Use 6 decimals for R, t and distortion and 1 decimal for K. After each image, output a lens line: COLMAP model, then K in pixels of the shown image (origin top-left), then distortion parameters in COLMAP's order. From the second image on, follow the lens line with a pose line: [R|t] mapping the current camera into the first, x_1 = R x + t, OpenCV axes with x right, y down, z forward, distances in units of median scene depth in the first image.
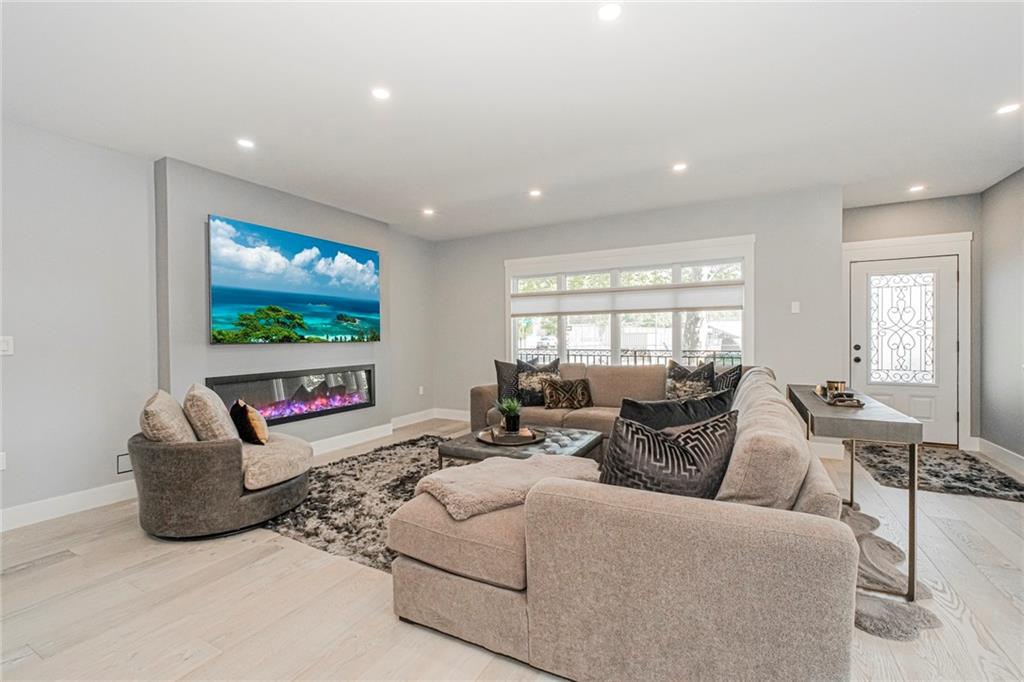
lens RADIAL K [[438.3, 0, 510.5], [0, 438.3, 339.4], [0, 0, 1]] dist [-0.001044, -0.000600]
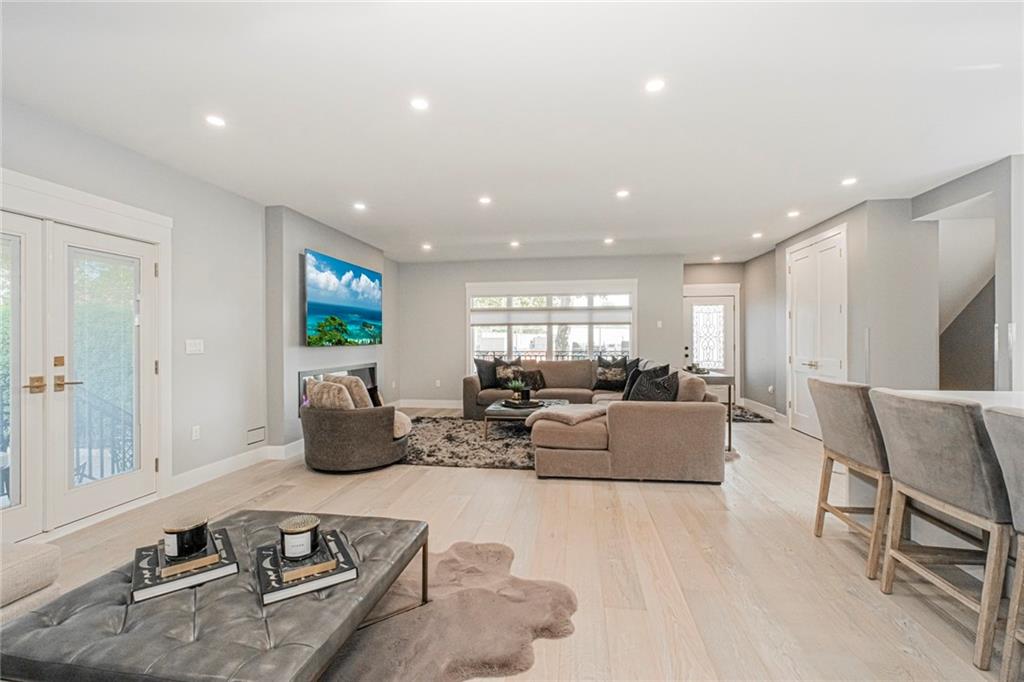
lens RADIAL K [[438.3, 0, 510.6], [0, 438.3, 340.0], [0, 0, 1]] dist [-0.001044, -0.000600]
pose [[0.938741, 0.005478, 0.344579, -0.435064], [-0.002563, 0.999957, -0.008913, 0.003711], [-0.344613, 0.007484, 0.938715, -0.351729]]
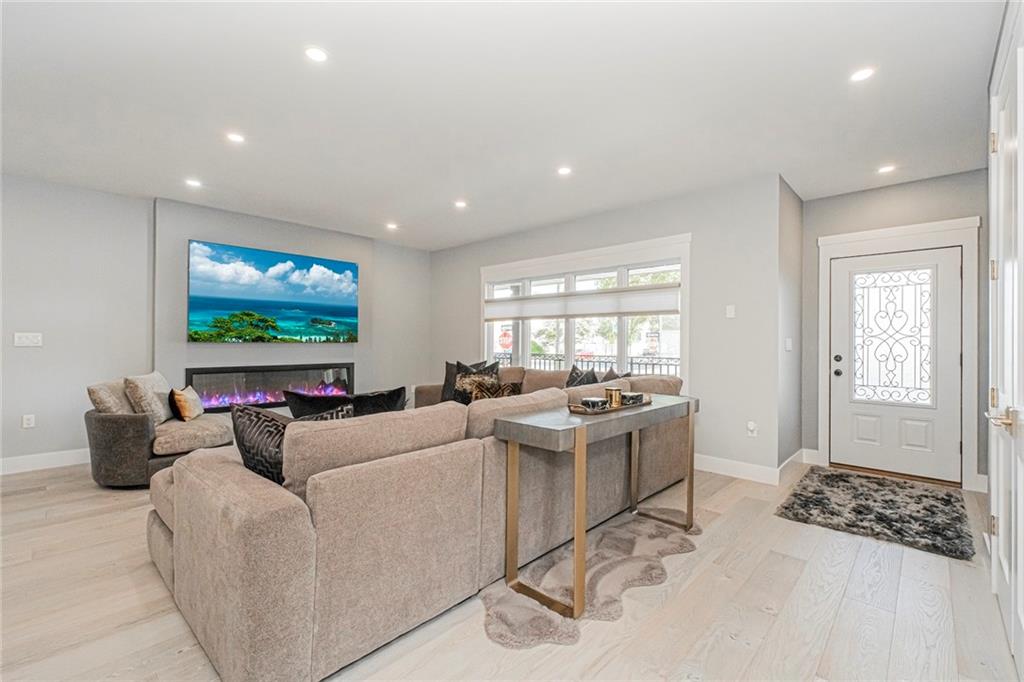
lens RADIAL K [[438.3, 0, 510.6], [0, 438.3, 340.8], [0, 0, 1]] dist [-0.001044, -0.000600]
pose [[0.967197, 0.015001, -0.253586, 0.416927], [-0.017175, 0.999832, -0.006363, 0.000668], [0.253448, 0.010509, 0.967292, 0.013406]]
